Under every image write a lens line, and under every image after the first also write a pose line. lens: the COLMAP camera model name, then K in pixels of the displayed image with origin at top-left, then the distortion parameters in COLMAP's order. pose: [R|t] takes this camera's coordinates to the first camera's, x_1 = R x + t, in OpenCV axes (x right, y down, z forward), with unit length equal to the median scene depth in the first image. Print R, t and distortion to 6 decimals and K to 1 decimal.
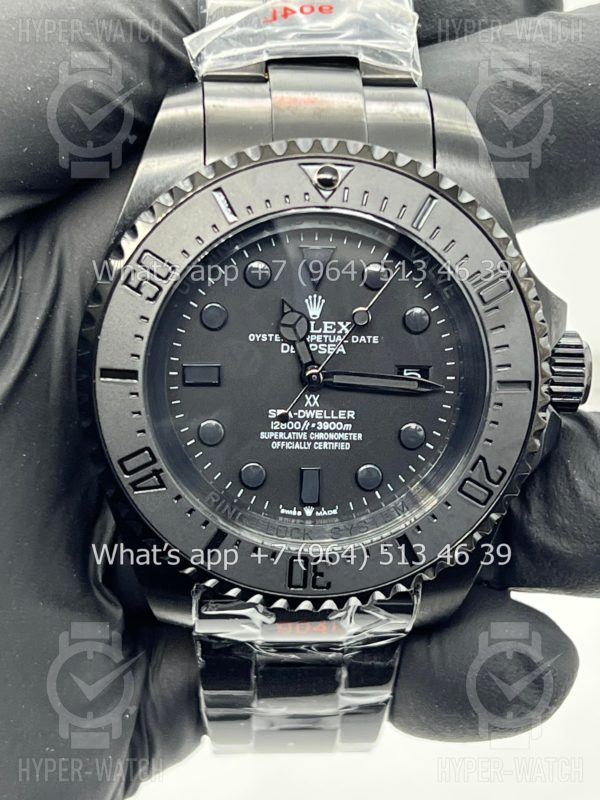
lens RADIAL K [[1833.2, 0, 300.0], [0, 1833.2, 400.0], [0, 0, 1]] dist [0.048685, 0.127975]
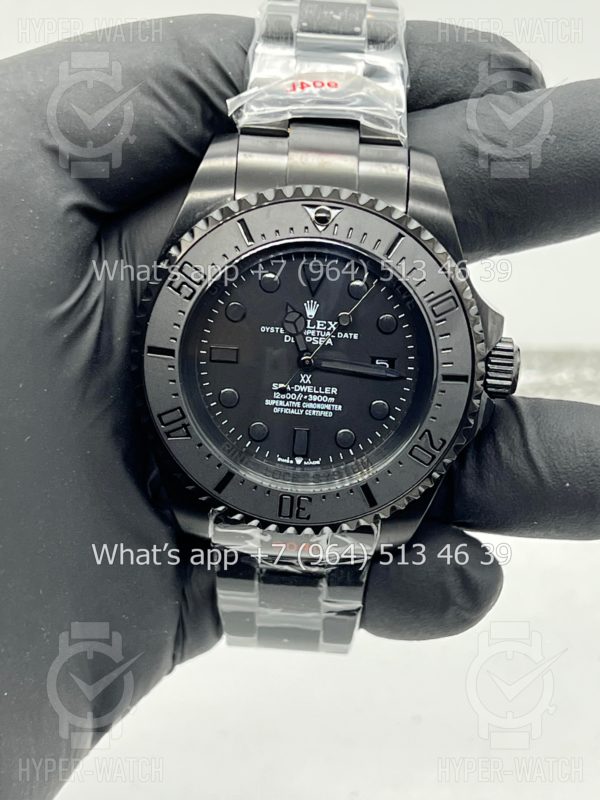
lens RADIAL K [[1833.2, 0, 300.0], [0, 1833.2, 400.0], [0, 0, 1]] dist [0.048685, 0.127975]
pose [[0.995179, 0.067073, -0.071549, 0.099717], [-0.063493, 0.996669, 0.051178, -0.052617], [0.074744, -0.046389, 0.996123, -0.334440]]
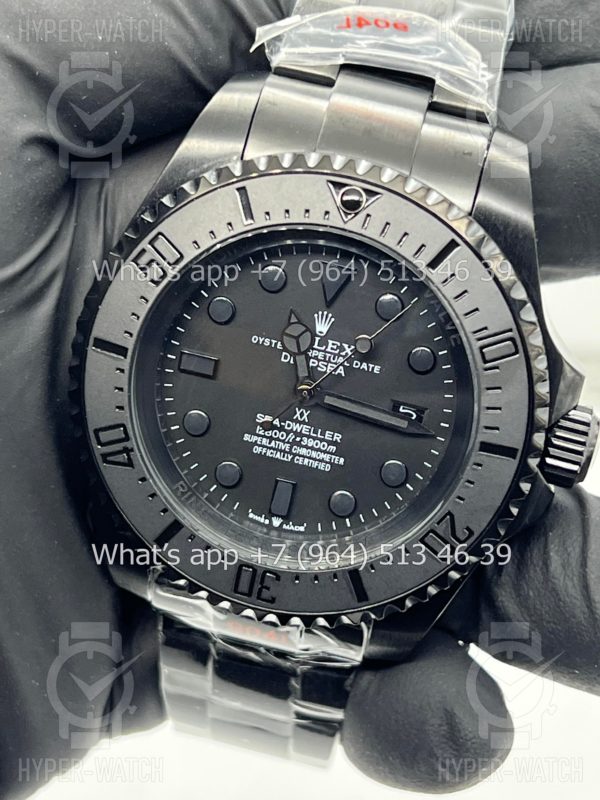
lens RADIAL K [[1833.2, 0, 300.0], [0, 1833.2, 400.0], [0, 0, 1]] dist [0.048685, 0.127975]
pose [[0.957986, 0.231887, -0.168793, 0.171296], [-0.221731, 0.972064, 0.076982, -0.083615], [0.181929, -0.036321, 0.982641, 0.030258]]
